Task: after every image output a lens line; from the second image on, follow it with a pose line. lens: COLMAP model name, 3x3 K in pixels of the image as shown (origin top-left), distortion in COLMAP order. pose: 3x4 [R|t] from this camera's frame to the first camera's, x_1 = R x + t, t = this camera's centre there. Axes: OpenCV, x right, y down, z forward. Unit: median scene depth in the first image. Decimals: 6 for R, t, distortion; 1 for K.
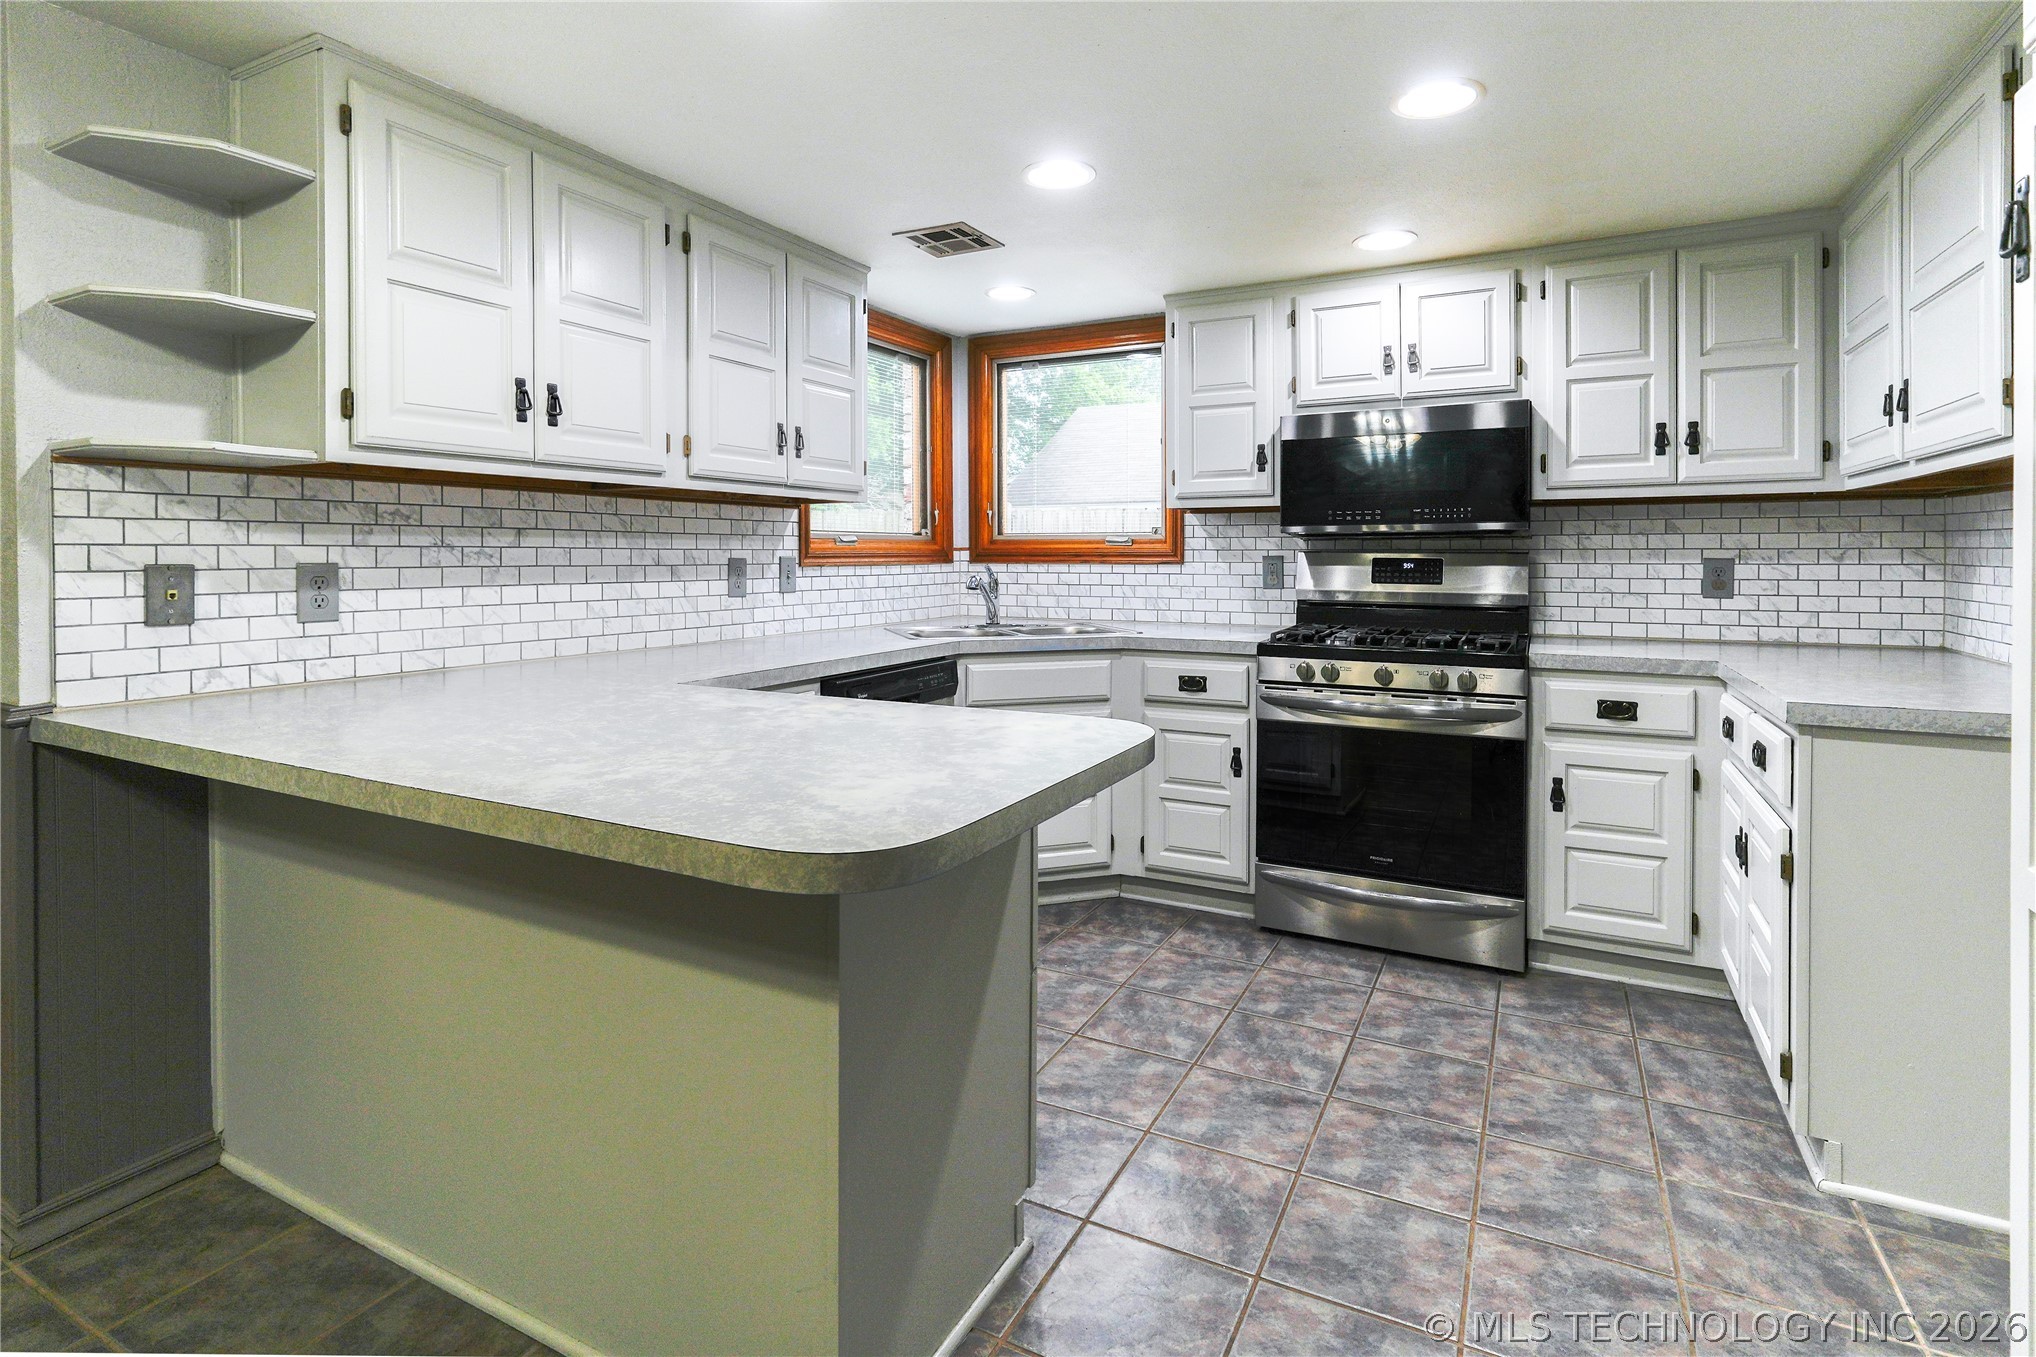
lens RADIAL K [[991.0, 0, 1032.0], [0, 991.0, 565.7], [0, 0, 1]] dist [-0.000970, -0.001282]
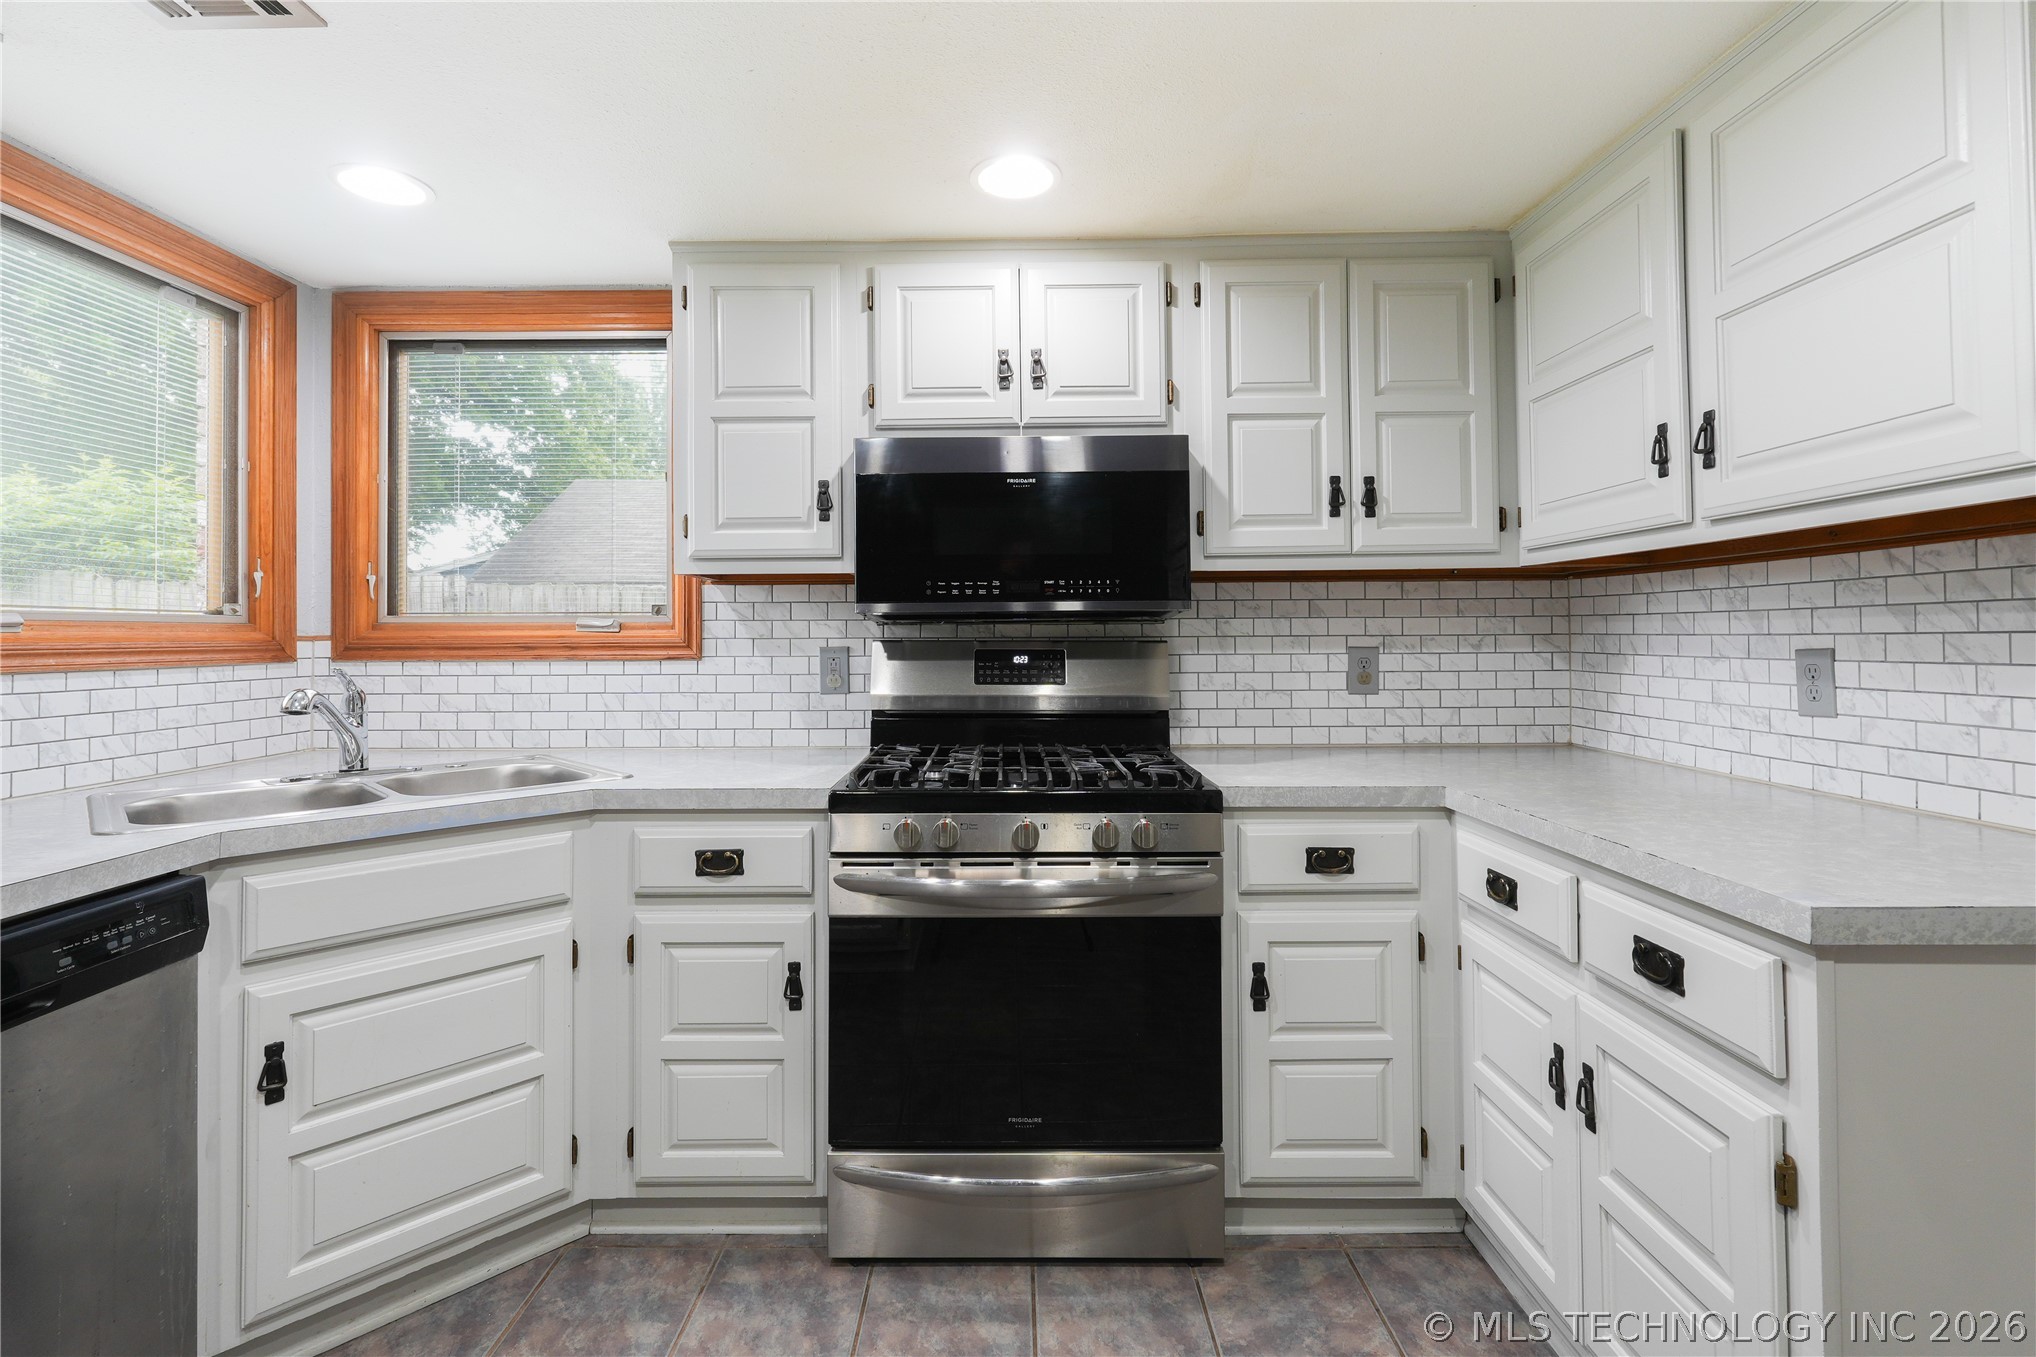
lens RADIAL K [[932.9, 0, 1004.2], [0, 932.9, 622.2], [0, 0, 1]] dist [-0.000821, -0.000263]
pose [[0.890403, 0.003540, 0.455158, 0.061061], [0.009802, 0.999589, -0.026949, -0.010278], [-0.455067, 0.028457, 0.890003, 0.436875]]
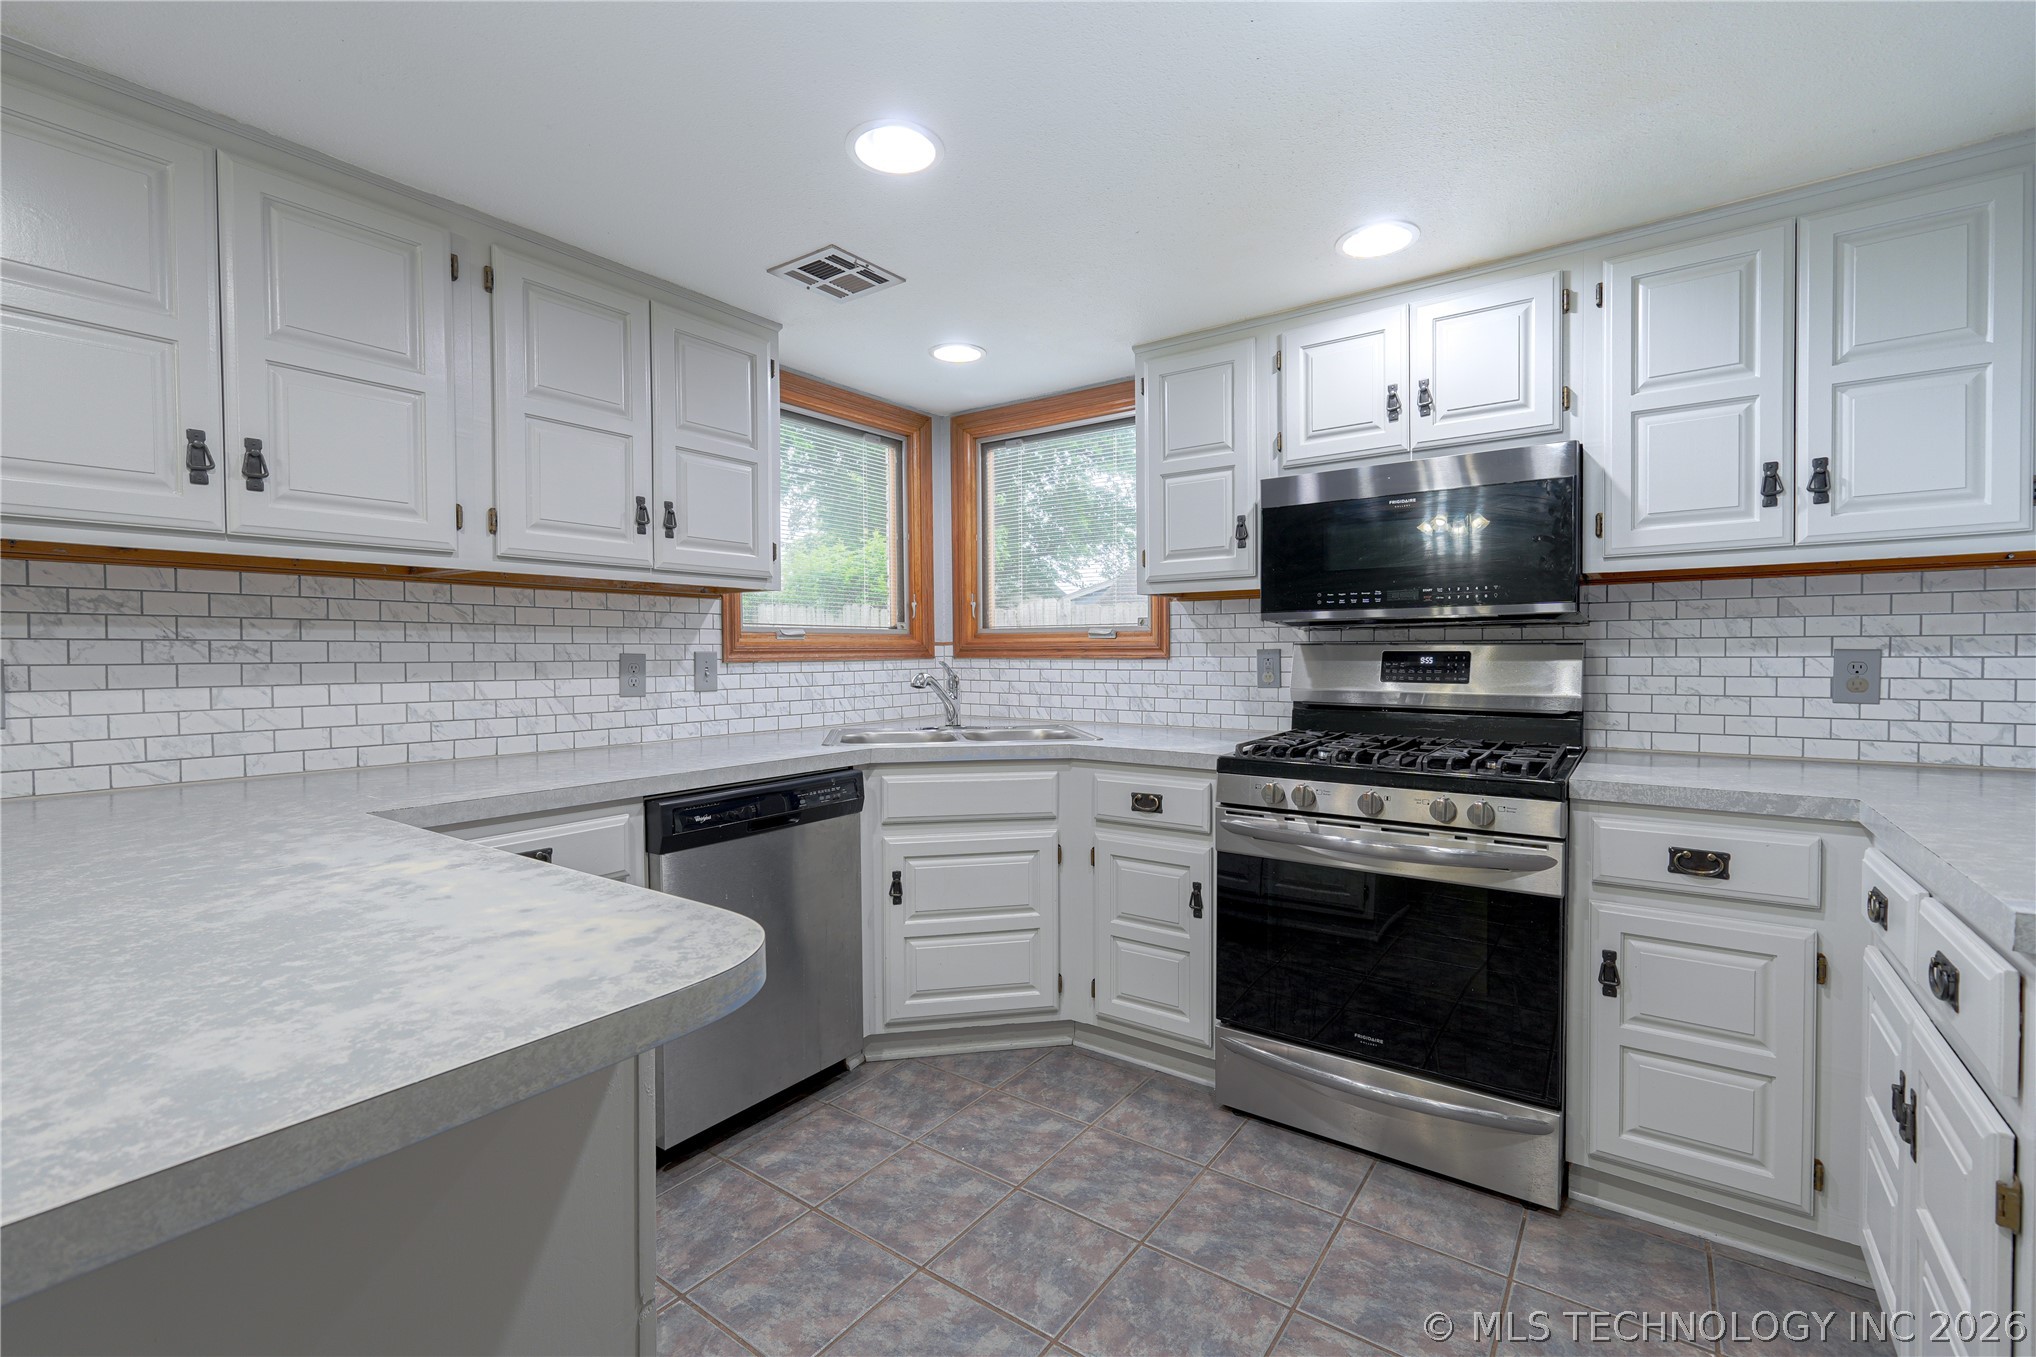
lens RADIAL K [[876.1, 0, 1032.3], [0, 876.1, 670.3], [0, 0, 1]] dist [-0.002589, 0.000980]
pose [[0.989968, -0.000547, -0.141288, 0.180580], [0.001945, 0.999951, 0.009757, 0.000453], [0.141276, -0.009934, 0.989920, 0.273195]]
